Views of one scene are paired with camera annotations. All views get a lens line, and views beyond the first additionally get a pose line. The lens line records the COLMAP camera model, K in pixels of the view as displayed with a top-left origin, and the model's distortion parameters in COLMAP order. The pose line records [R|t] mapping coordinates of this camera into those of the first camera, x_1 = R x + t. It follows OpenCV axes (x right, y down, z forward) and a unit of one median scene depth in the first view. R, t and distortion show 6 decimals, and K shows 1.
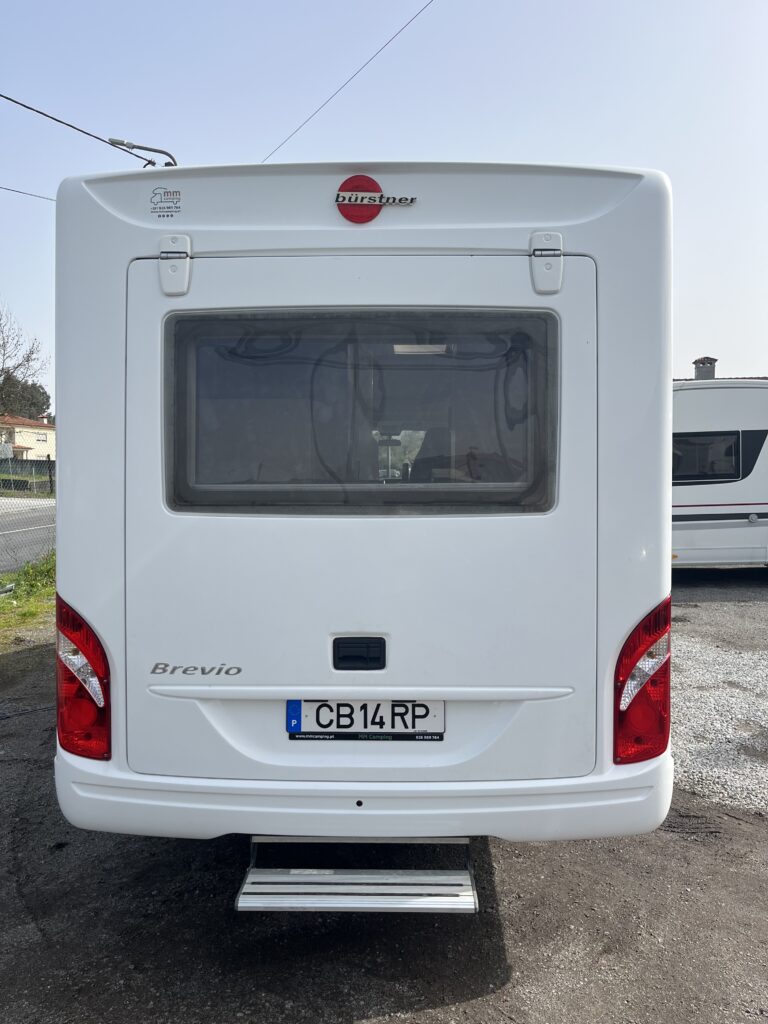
lens RADIAL K [[769.7, 0, 382.6], [0, 769.7, 504.2], [0, 0, 1]] dist [0.090013, -0.111552]
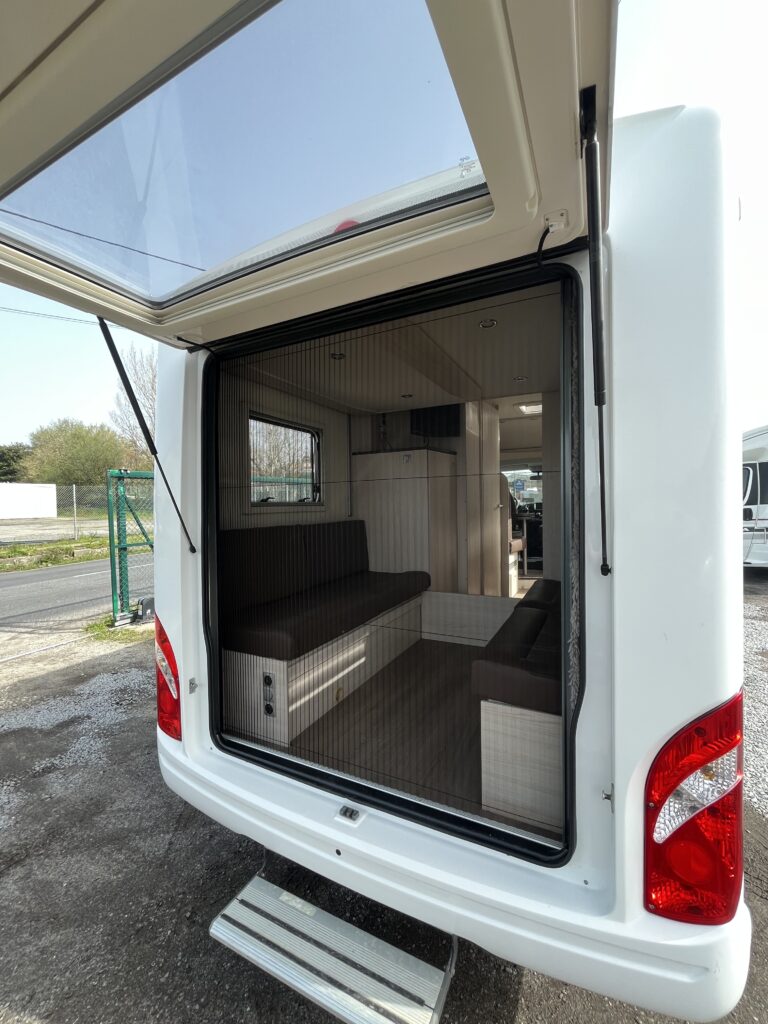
lens RADIAL K [[412.0, 0, 387.5], [0, 412.0, 513.6], [0, 0, 1]] dist [-0.001638, 0.000052]
pose [[0.905025, -0.005682, -0.425320, 0.244281], [0.006128, 0.999981, -0.000320, -0.041234], [0.425314, -0.002317, 0.905043, 0.546532]]
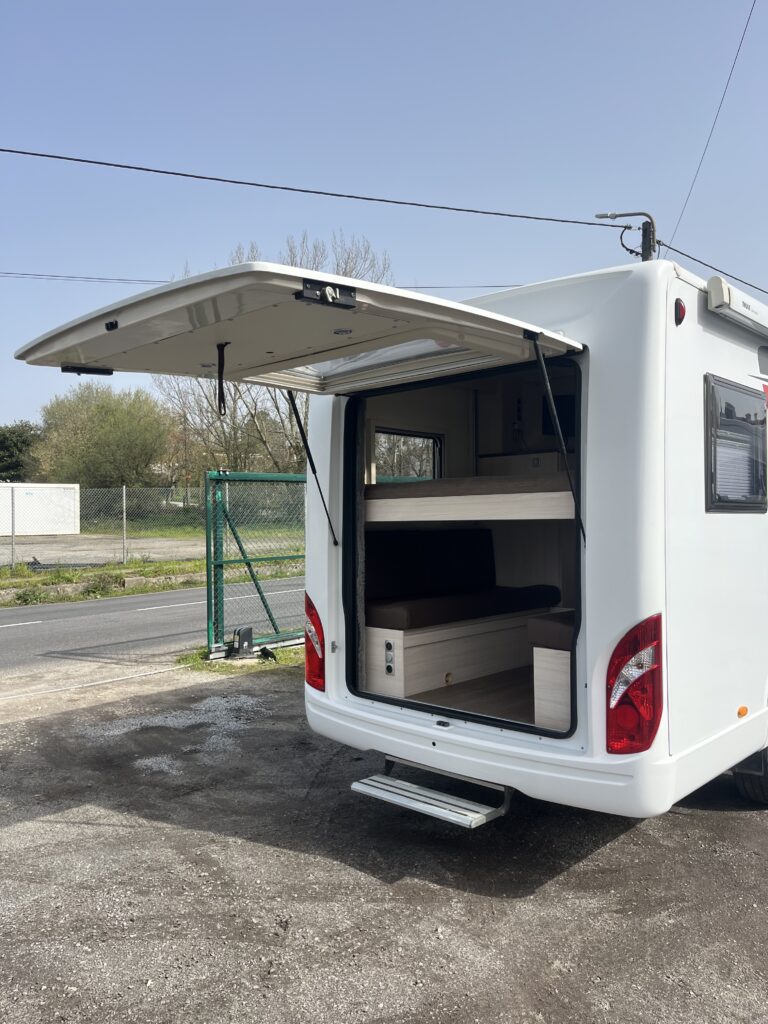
lens RADIAL K [[774.0, 0, 382.6], [0, 774.0, 501.5], [0, 0, 1]] dist [0.052763, -0.071762]
pose [[0.747663, -0.023179, -0.663674, 0.856947], [-0.008288, 0.998987, -0.044227, -0.001655], [0.664027, 0.038567, 0.746713, -0.163934]]
